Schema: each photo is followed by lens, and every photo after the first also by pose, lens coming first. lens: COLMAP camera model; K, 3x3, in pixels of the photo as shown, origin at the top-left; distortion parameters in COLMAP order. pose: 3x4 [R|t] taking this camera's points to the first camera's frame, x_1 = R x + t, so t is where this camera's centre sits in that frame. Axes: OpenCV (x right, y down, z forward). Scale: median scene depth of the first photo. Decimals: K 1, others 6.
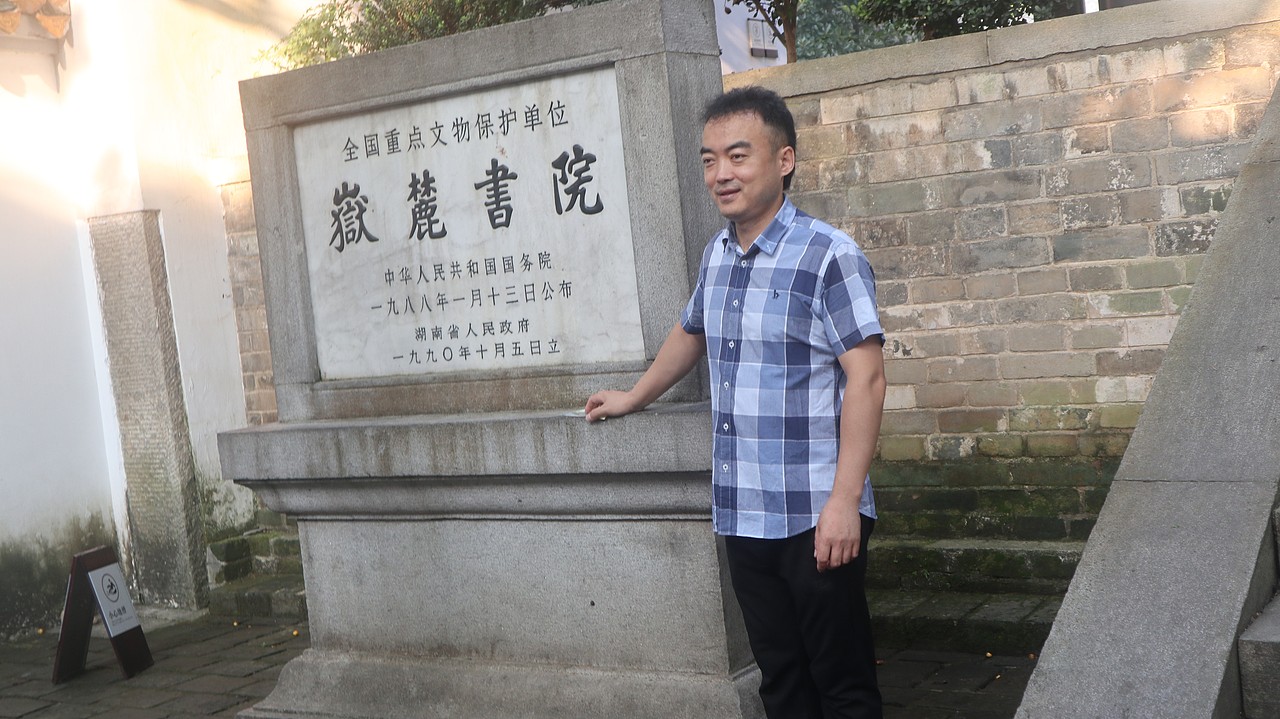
lens RADIAL K [[1665.0, 0, 646.2], [0, 1665.0, 362.5], [0, 0, 1]] dist [0.053590, 0.000000]
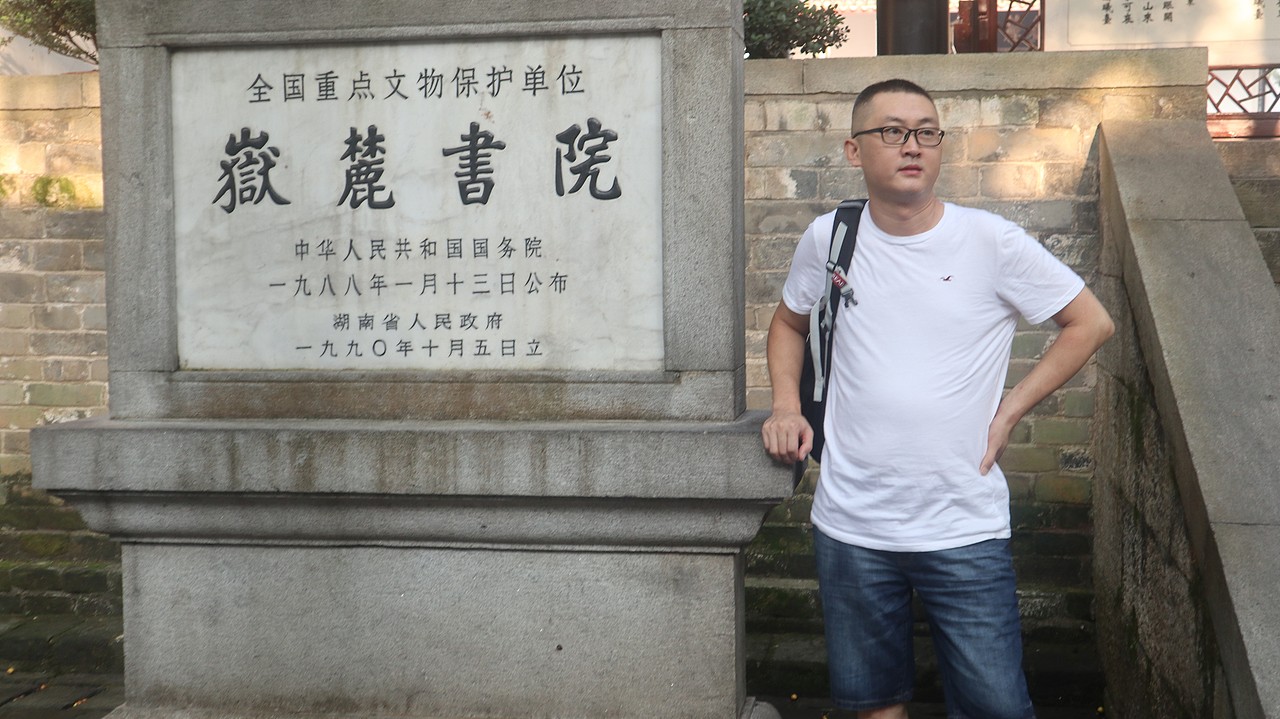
lens RADIAL K [[1665.0, 0, 639.1], [0, 1665.0, 364.8], [0, 0, 1]] dist [0.053590, 0.000000]
pose [[0.907264, 0.066628, 0.415250, -0.344602], [-0.059027, 0.997771, -0.031129, 0.021488], [-0.416398, 0.003732, 0.909175, 0.185521]]
